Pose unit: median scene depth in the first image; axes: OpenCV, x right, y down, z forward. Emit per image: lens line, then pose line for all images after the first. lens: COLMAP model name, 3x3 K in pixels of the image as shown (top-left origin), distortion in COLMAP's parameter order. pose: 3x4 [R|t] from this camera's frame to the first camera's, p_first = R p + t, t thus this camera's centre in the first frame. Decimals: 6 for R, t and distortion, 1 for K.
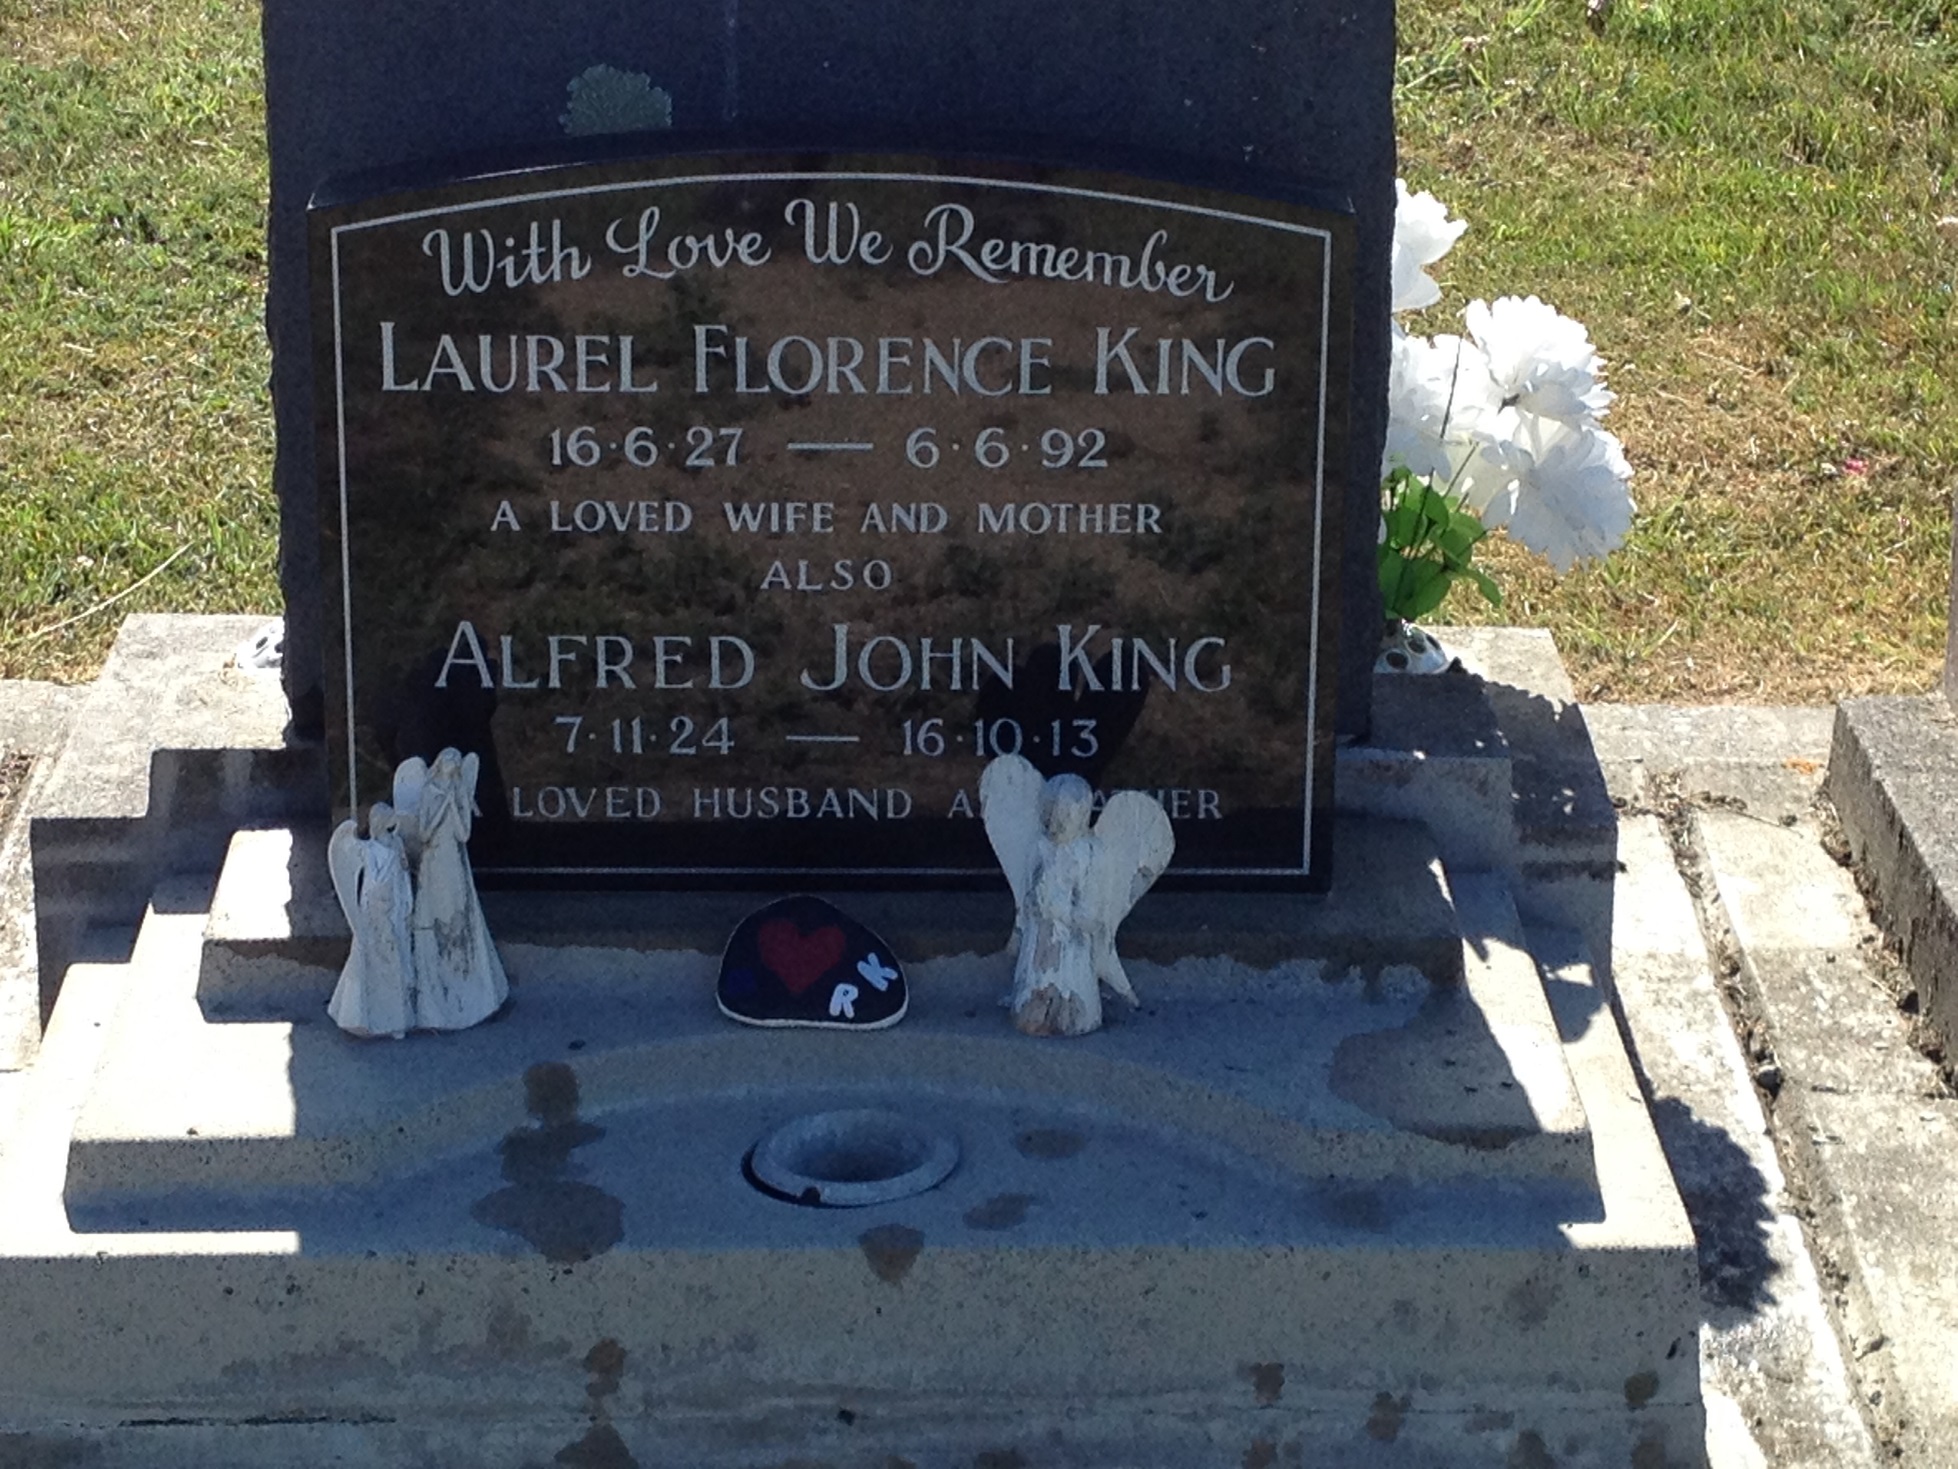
lens RADIAL K [[5516.4, 0, 980.8], [0, 5516.4, 733.3], [0, 0, 1]] dist [0.125741, 0.000000]
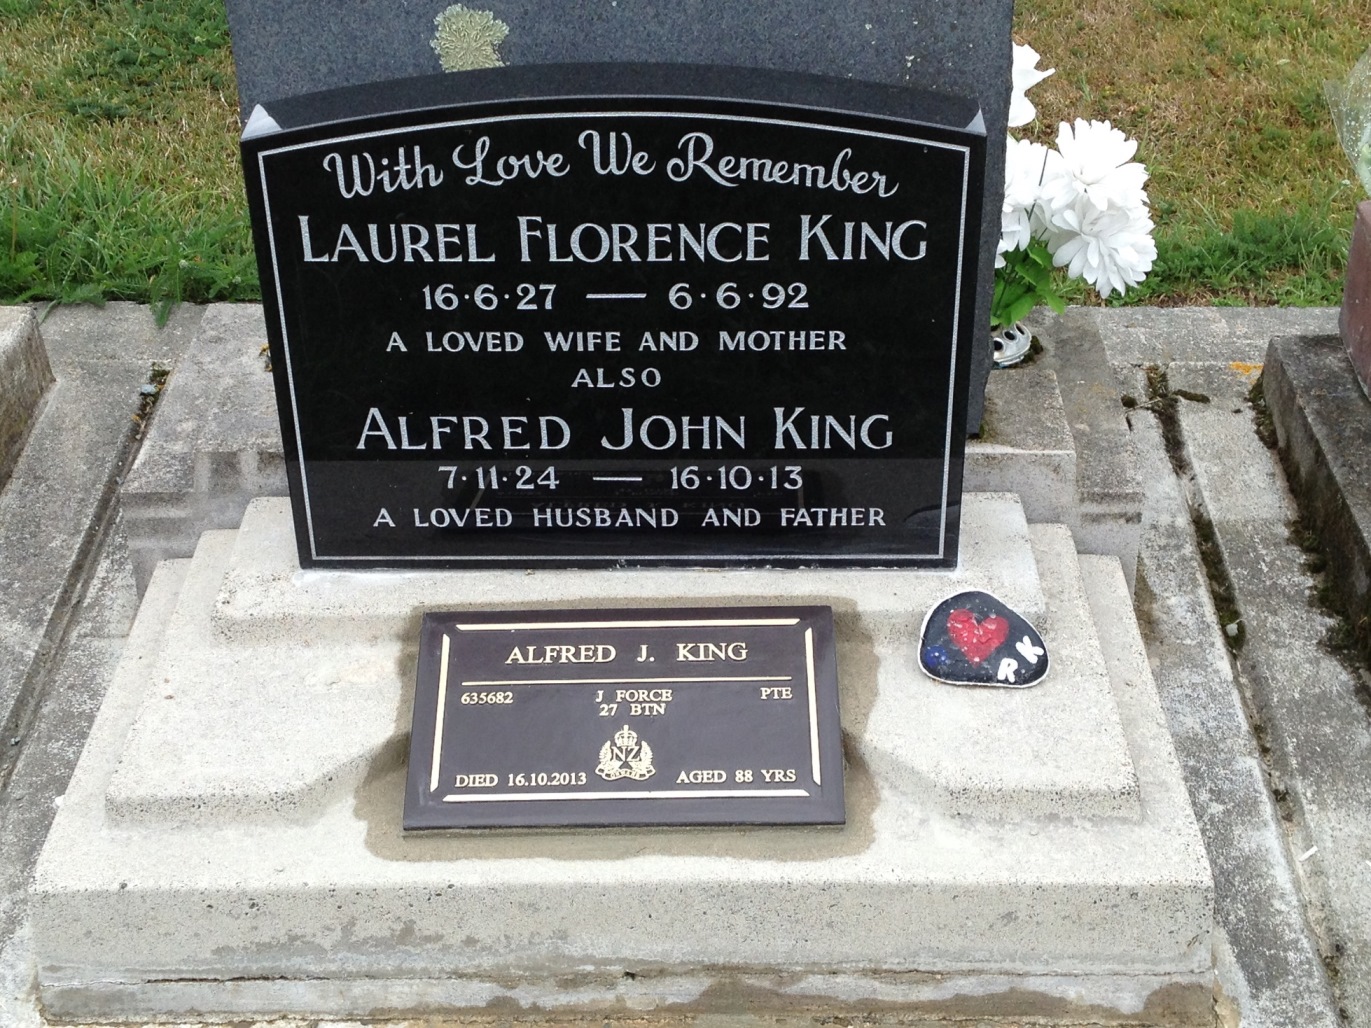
lens RADIAL K [[2165.2, 0, 683.4], [0, 2165.2, 517.1], [0, 0, 1]] dist [0.144734, 0.000000]
pose [[0.998922, 0.000072, -0.046431, 0.016493], [0.011033, 0.970986, 0.238880, -0.130261], [0.045101, -0.239135, 0.969938, 0.432928]]
